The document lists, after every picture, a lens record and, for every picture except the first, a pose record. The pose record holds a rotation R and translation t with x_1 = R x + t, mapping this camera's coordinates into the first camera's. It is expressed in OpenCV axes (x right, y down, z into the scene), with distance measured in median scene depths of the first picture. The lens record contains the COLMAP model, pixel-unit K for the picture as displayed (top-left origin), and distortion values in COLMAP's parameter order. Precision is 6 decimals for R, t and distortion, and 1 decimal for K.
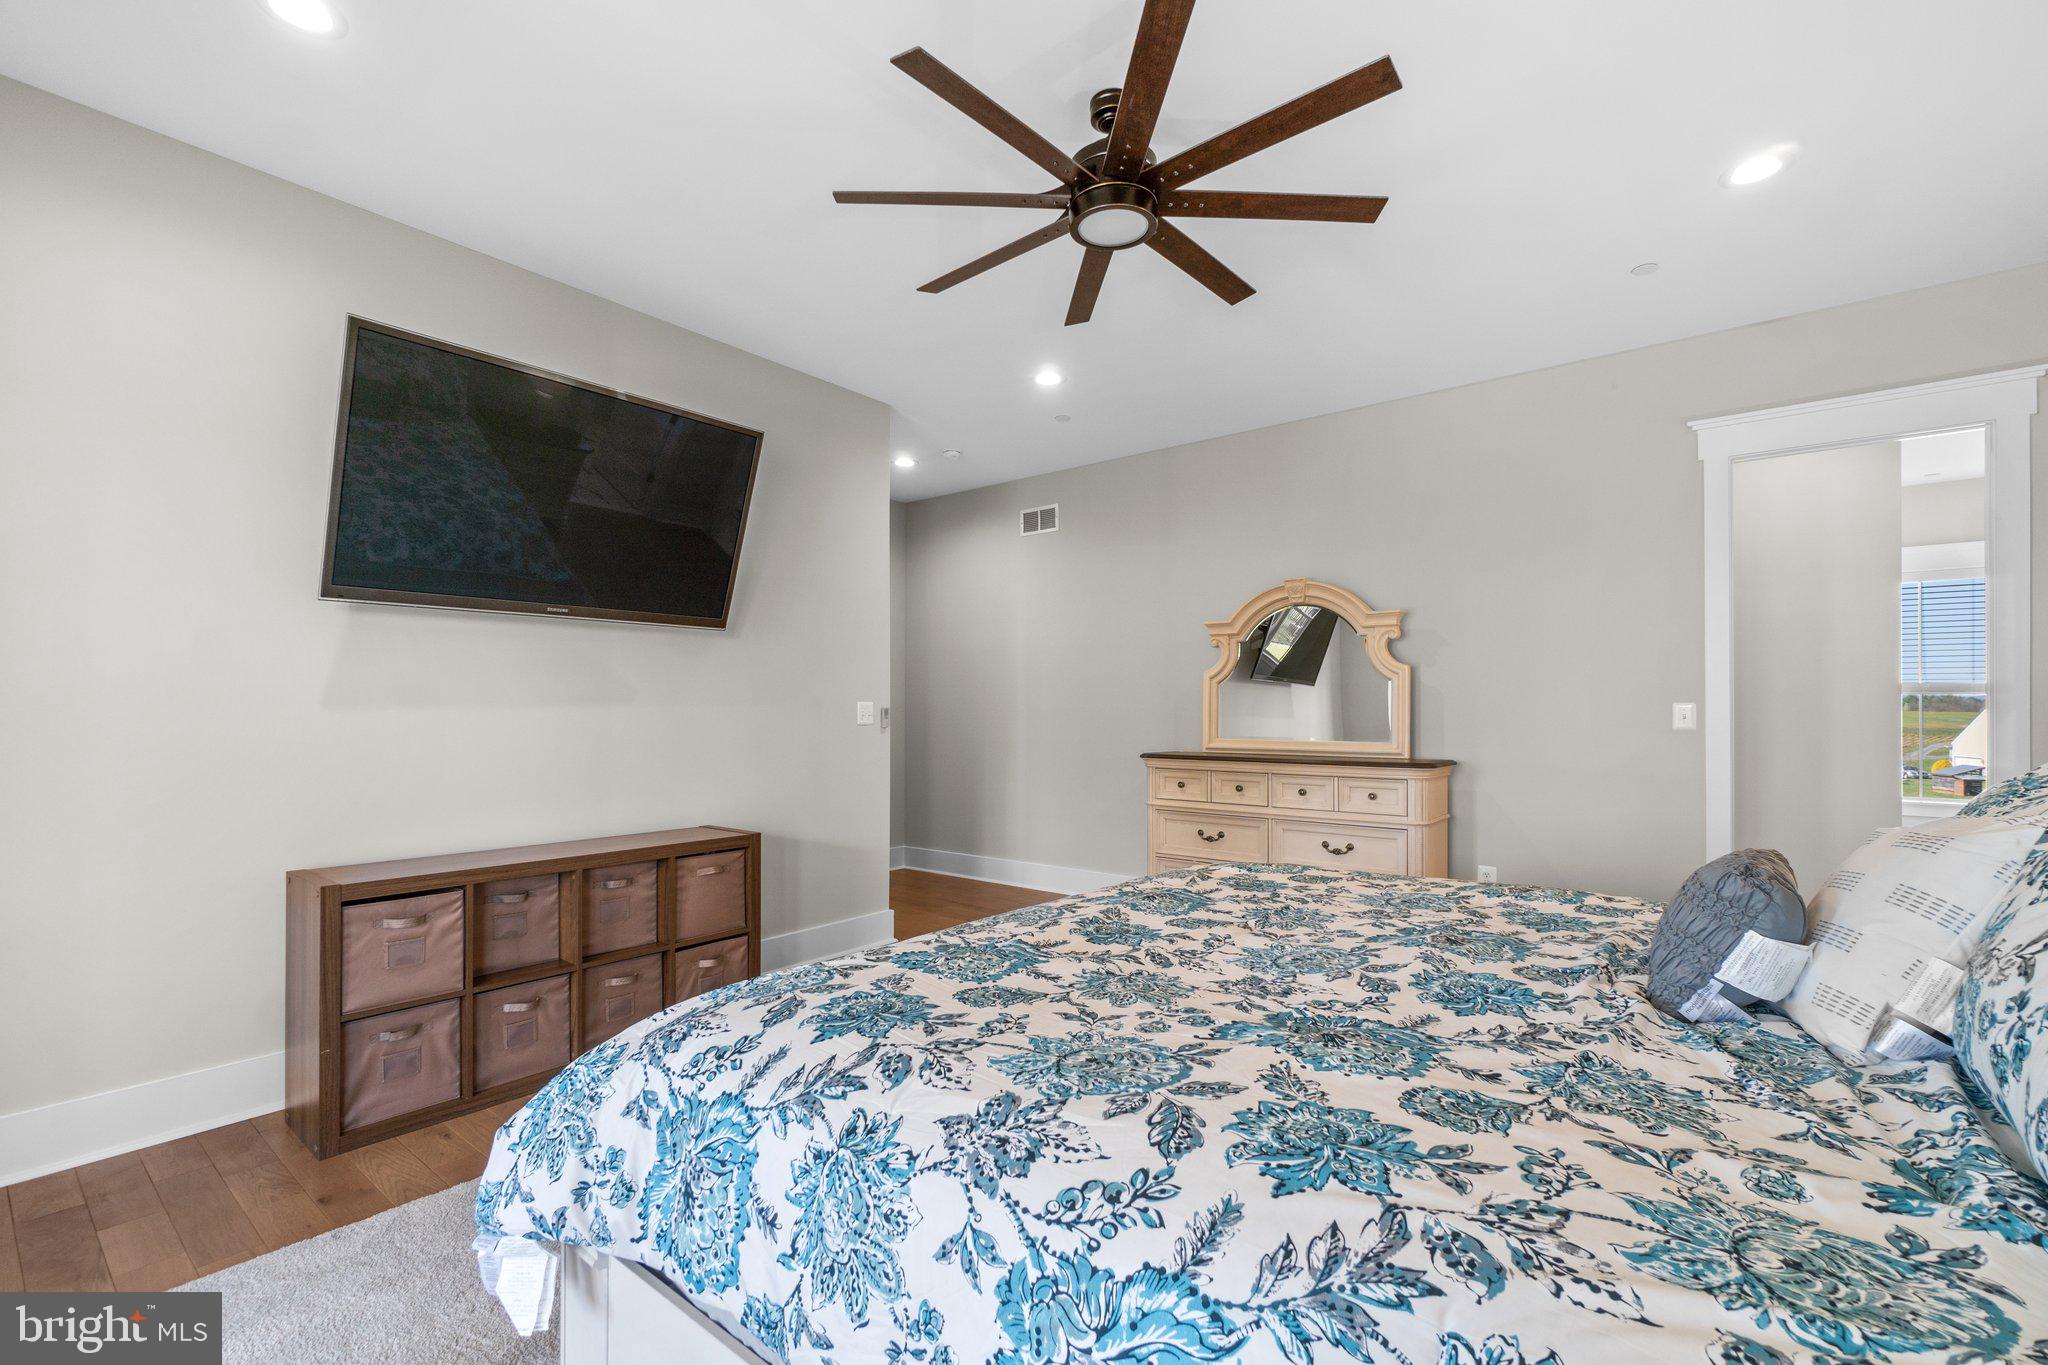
lens RADIAL K [[878.2, 0, 1022.0], [0, 878.2, 715.9], [0, 0, 1]] dist [-0.000410, 0.000007]
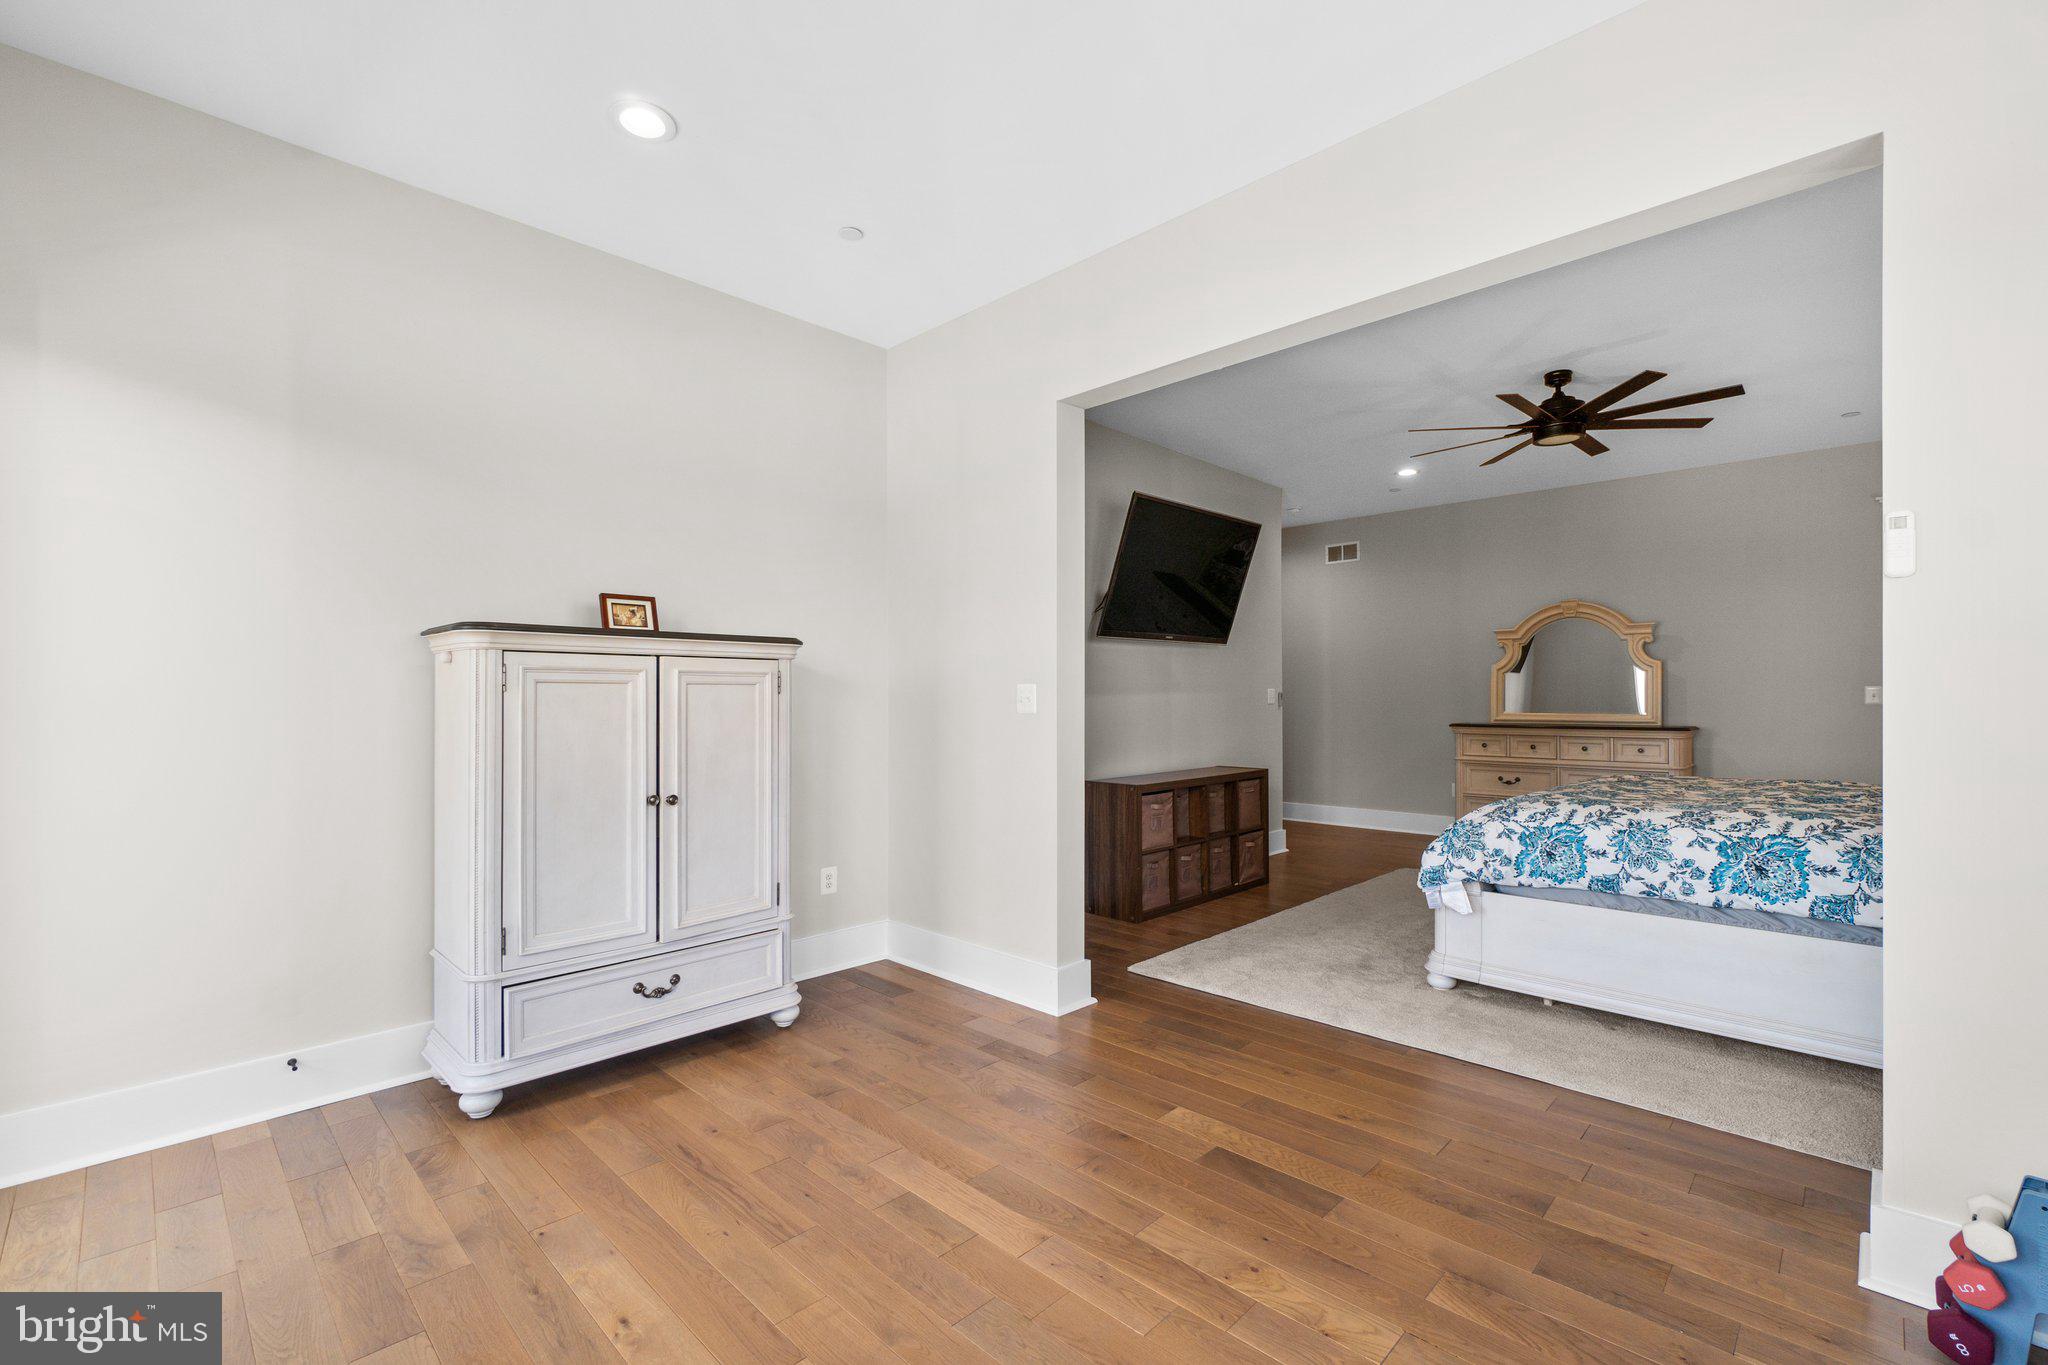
lens RADIAL K [[878.2, 0, 1024.3], [0, 878.2, 696.5], [0, 0, 1]] dist [-0.000410, 0.000007]
pose [[0.995370, -0.005494, -0.095960, -0.472397], [0.005171, 0.999980, -0.003622, 0.000837], [0.095978, 0.003109, 0.995379, -0.545833]]
